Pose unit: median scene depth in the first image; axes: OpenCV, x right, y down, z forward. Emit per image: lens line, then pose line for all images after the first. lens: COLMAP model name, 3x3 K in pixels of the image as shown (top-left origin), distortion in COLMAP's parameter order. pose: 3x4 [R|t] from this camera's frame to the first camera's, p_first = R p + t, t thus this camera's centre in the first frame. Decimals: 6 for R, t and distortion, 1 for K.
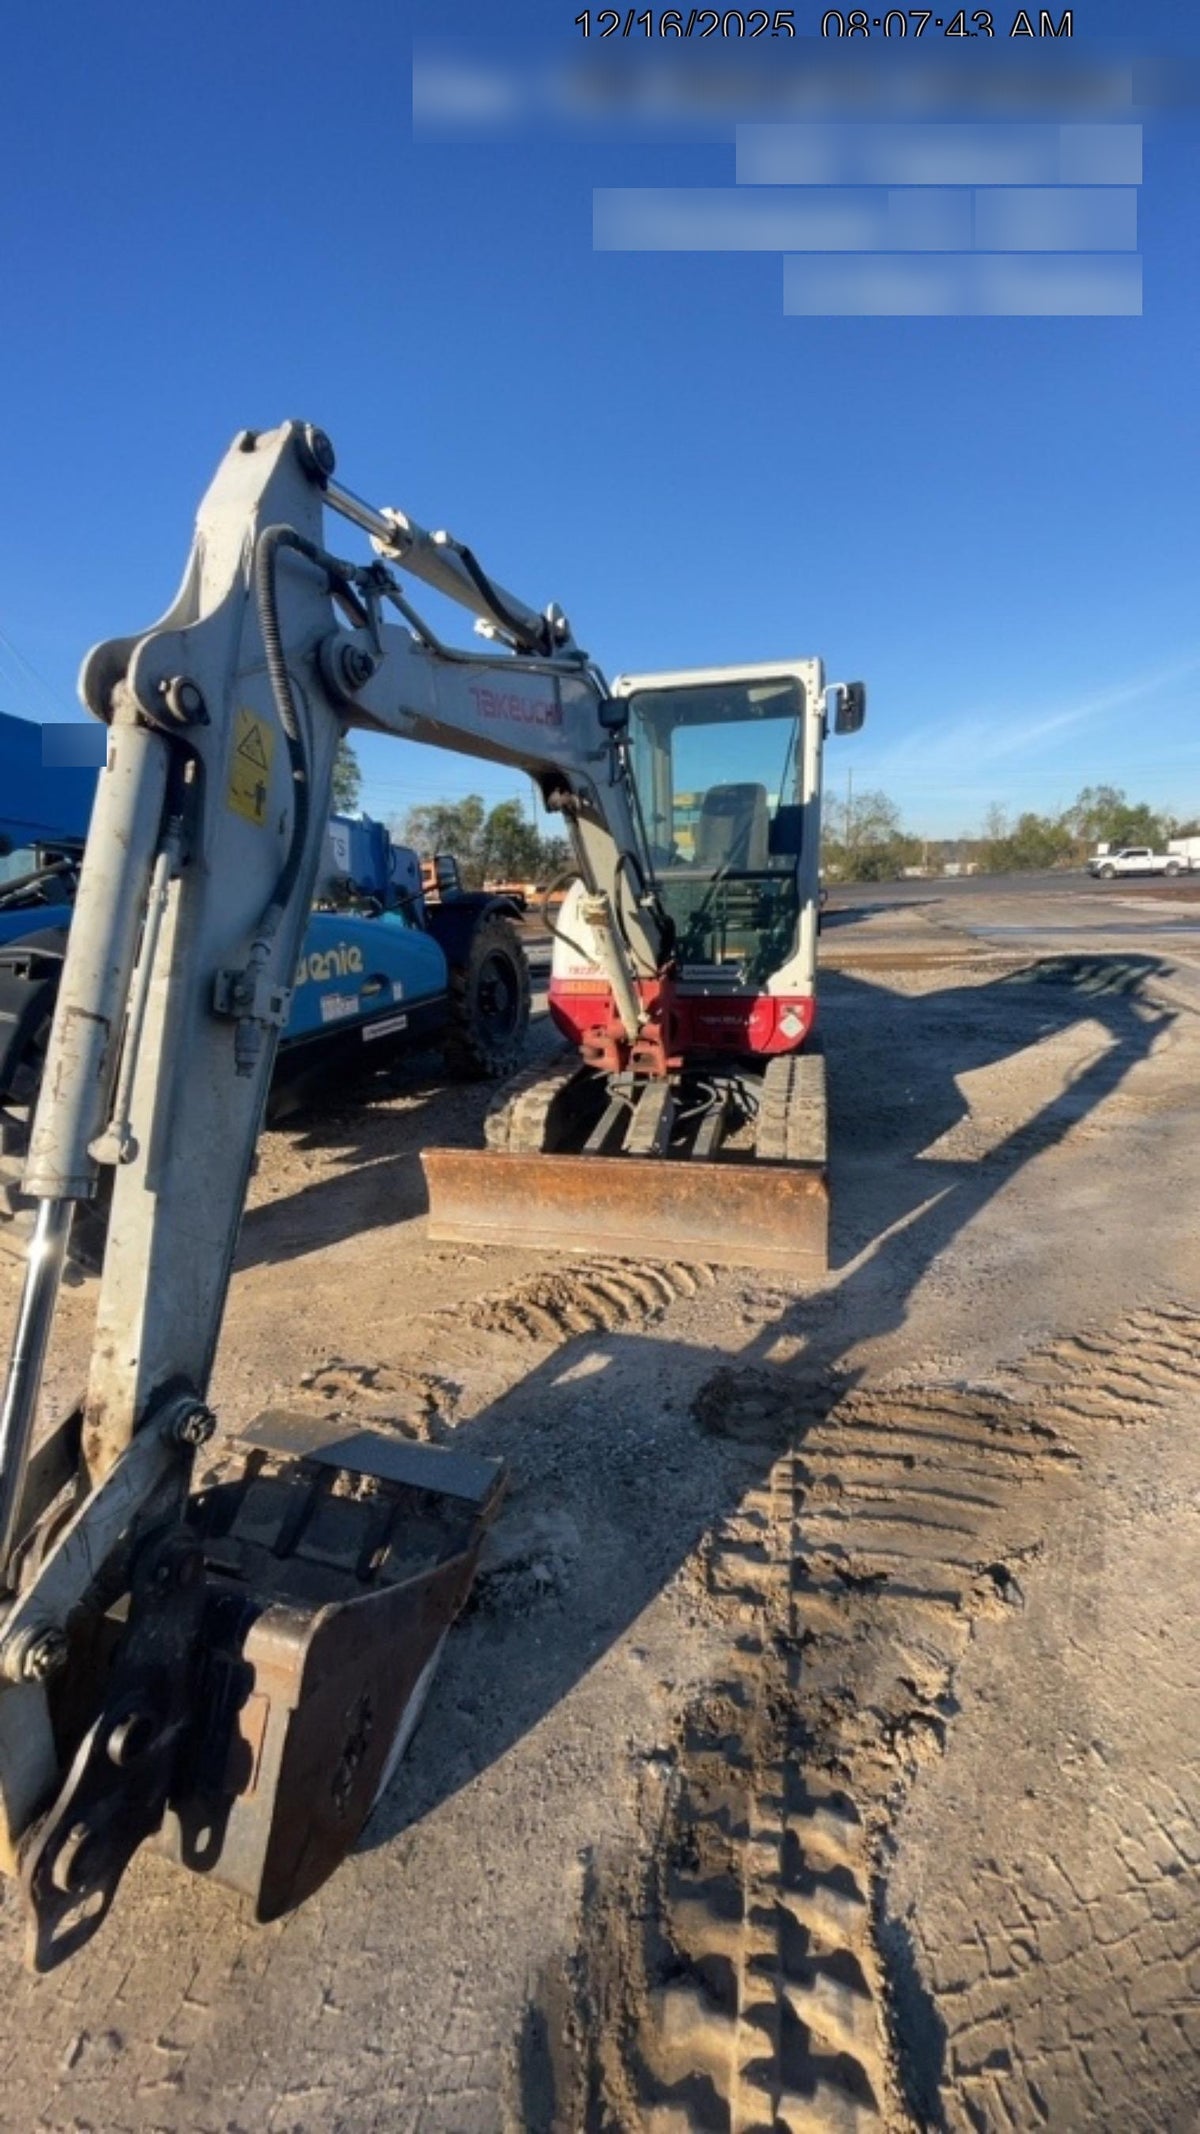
lens RADIAL K [[826.9, 0, 598.6], [0, 826.9, 1059.5], [0, 0, 1]] dist [-0.002135, -0.000356]
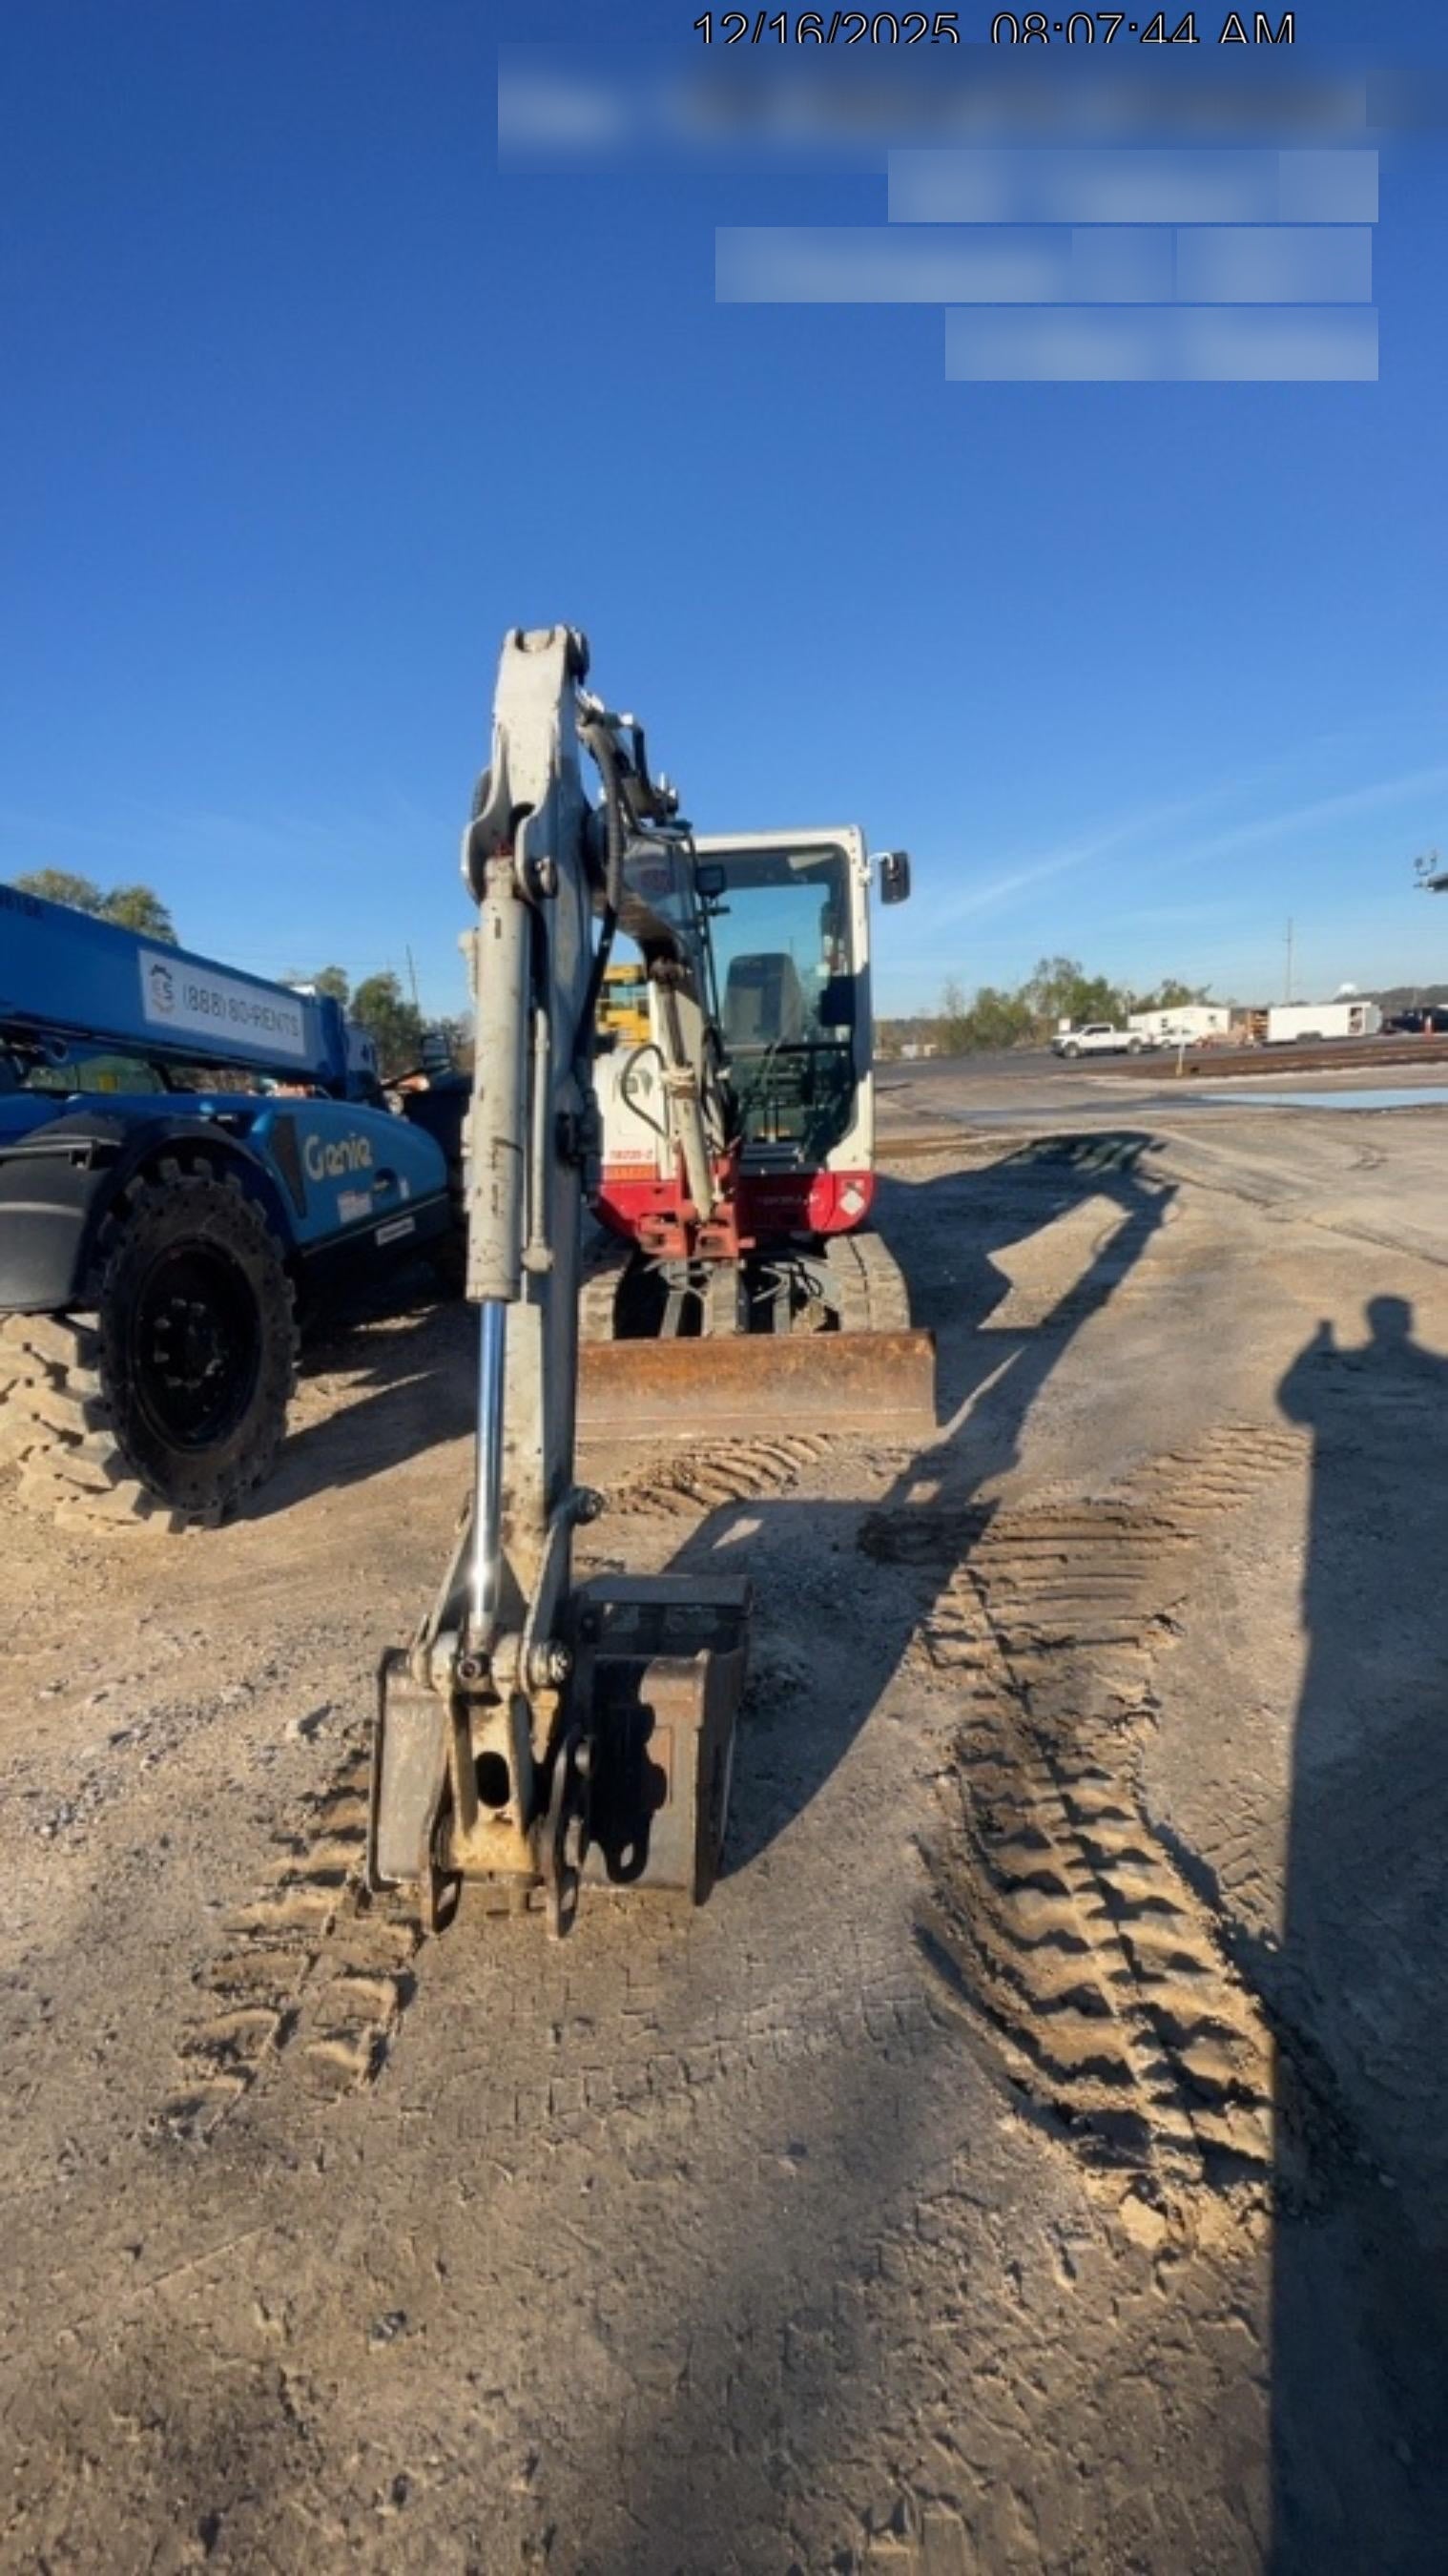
lens RADIAL K [[998.1, 0, 719.7], [0, 998.1, 1275.5], [0, 0, 1]] dist [-0.002135, -0.000356]
pose [[0.977292, -0.061671, 0.202725, -0.262200], [0.063721, 0.997961, -0.003597, 0.064668], [-0.202090, 0.016433, 0.979229, -0.185463]]
